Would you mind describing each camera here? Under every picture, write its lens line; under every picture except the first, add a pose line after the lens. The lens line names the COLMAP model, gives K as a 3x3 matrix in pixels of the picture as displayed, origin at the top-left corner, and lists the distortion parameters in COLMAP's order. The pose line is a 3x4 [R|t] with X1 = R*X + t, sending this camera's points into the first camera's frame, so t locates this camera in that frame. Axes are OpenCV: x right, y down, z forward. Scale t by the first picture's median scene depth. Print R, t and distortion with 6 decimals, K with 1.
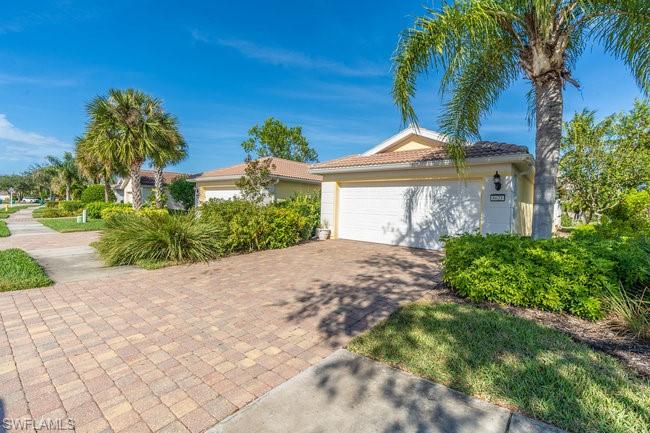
lens RADIAL K [[293.8, 0, 331.0], [0, 293.8, 217.7], [0, 0, 1]] dist [-0.008029, 0.002372]
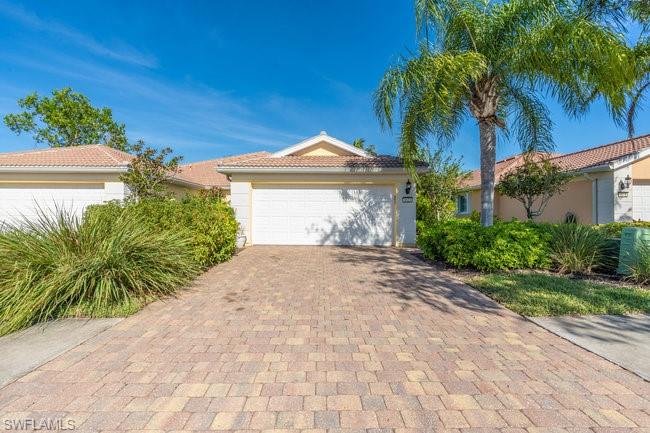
lens RADIAL K [[293.8, 0, 318.5], [0, 293.8, 218.5], [0, 0, 1]] dist [-0.008029, 0.002372]
pose [[0.775738, -0.032996, 0.630192, -0.445997], [0.044269, 0.999017, -0.002185, 0.001303], [-0.629500, 0.029592, 0.776437, 0.184412]]
